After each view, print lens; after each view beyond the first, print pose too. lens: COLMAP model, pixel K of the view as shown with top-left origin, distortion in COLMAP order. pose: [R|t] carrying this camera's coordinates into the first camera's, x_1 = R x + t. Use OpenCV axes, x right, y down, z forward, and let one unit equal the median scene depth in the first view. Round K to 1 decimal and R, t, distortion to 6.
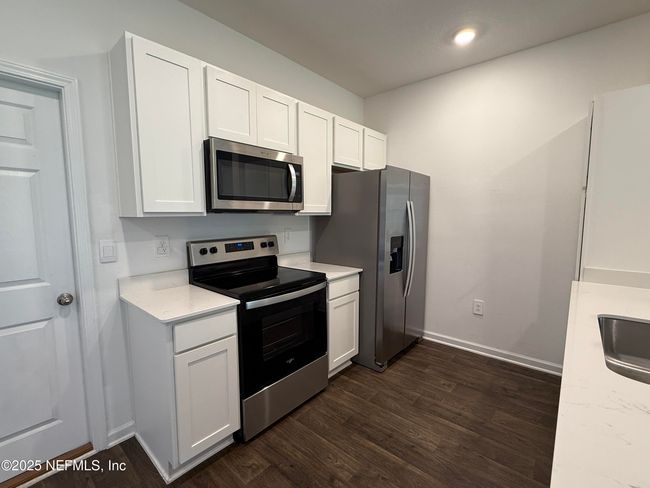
lens RADIAL K [[297.0, 0, 322.3], [0, 297.0, 243.9], [0, 0, 1]] dist [0.000842, -0.000301]
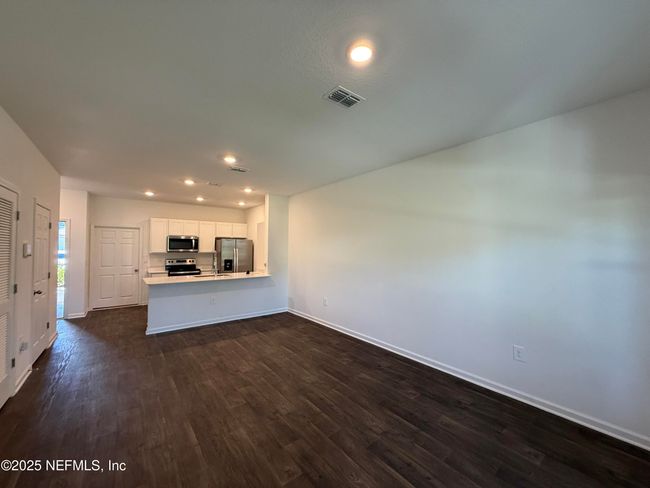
lens RADIAL K [[259.3, 0, 309.6], [0, 259.3, 243.8], [0, 0, 1]] dist [-0.000653, -0.000161]
pose [[0.976144, 0.009169, -0.216928, 2.374992], [-0.035498, 0.992404, -0.117789, 0.140181], [0.214201, 0.122680, 0.969055, -2.144573]]
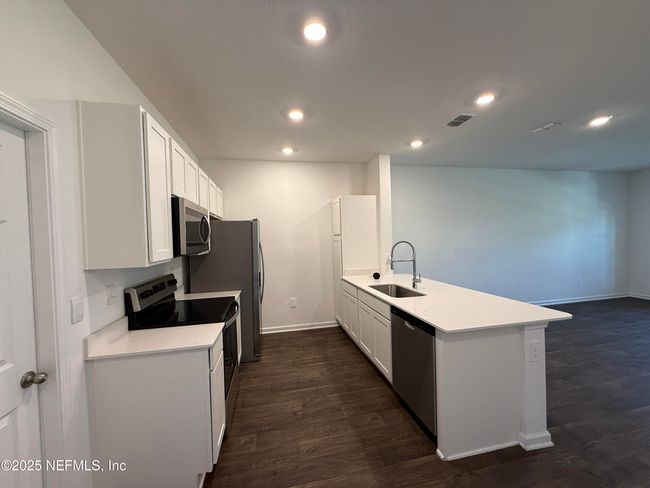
lens RADIAL K [[259.3, 0, 322.0], [0, 259.3, 243.2], [0, 0, 1]] dist [-0.000653, -0.000161]
pose [[0.607077, -0.028722, 0.794124, -0.826904], [0.103770, 0.993654, -0.043390, -0.058458], [-0.787839, 0.108747, 0.606205, -0.076509]]
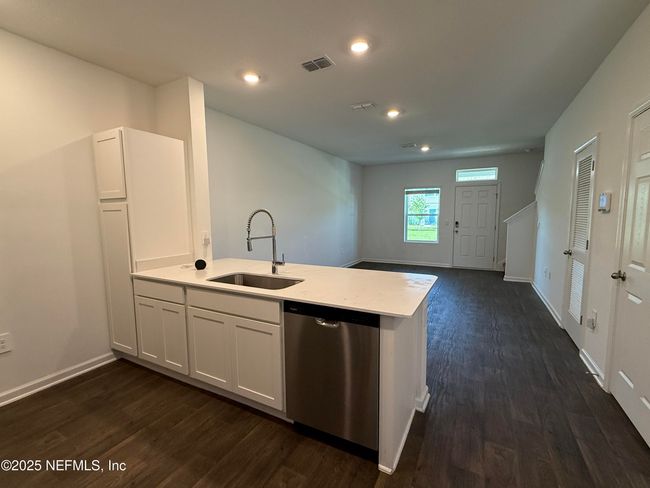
lens RADIAL K [[297.0, 0, 322.0], [0, 297.0, 244.2], [0, 0, 1]] dist [0.000842, -0.000301]
pose [[-0.219734, -0.092342, 0.971180, -0.584168], [0.104747, 0.987522, 0.117595, -0.065417], [-0.969920, 0.127568, -0.207319, 0.518693]]
